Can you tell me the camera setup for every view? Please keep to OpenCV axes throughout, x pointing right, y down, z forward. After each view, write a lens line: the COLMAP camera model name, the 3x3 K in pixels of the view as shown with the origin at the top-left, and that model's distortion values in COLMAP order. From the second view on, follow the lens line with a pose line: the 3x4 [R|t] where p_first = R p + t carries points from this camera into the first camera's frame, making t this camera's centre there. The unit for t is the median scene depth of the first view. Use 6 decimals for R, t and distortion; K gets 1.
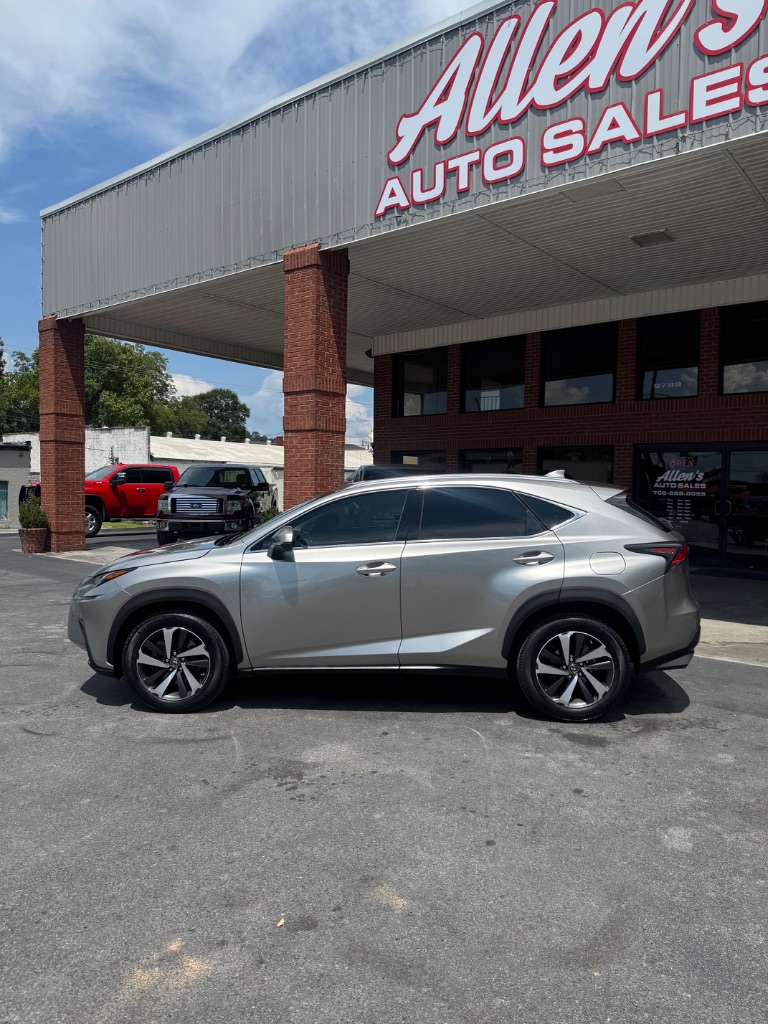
lens RADIAL K [[699.5, 0, 385.4], [0, 699.5, 543.5], [0, 0, 1]] dist [0.042995, -0.064011]
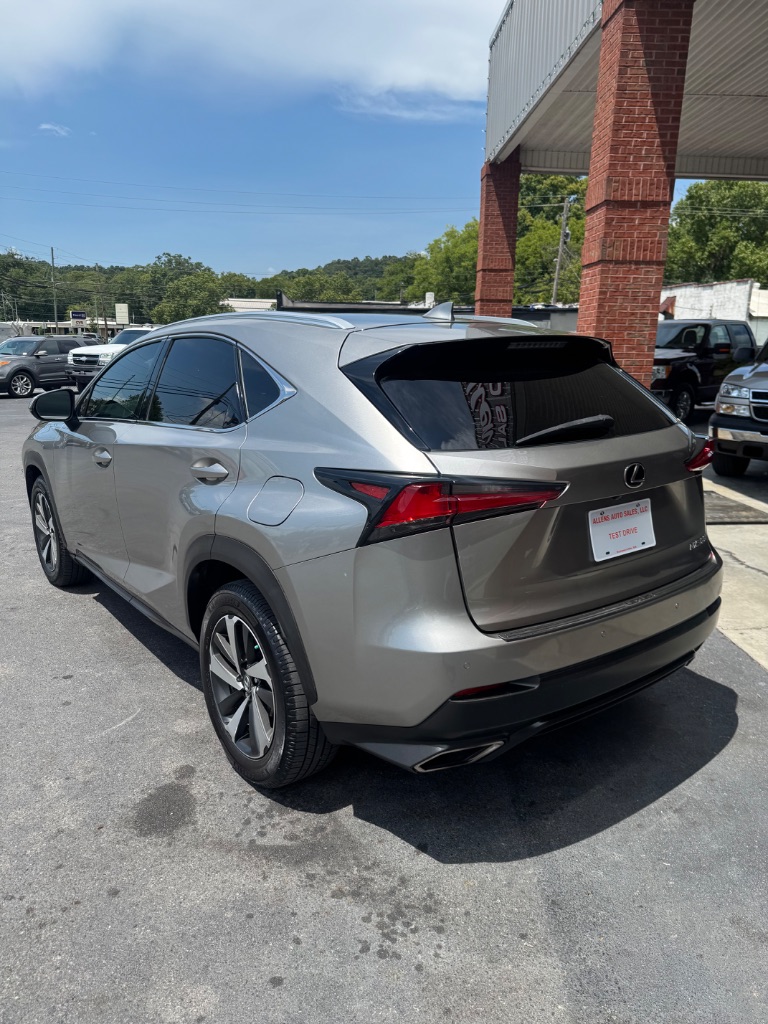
lens RADIAL K [[699.5, 0, 385.4], [0, 699.5, 543.5], [0, 0, 1]] dist [0.042995, -0.064011]
pose [[0.659947, 0.203080, -0.723346, 0.692040], [-0.066053, 0.974731, 0.213392, -0.047025], [0.748403, -0.093048, 0.656685, 0.723848]]
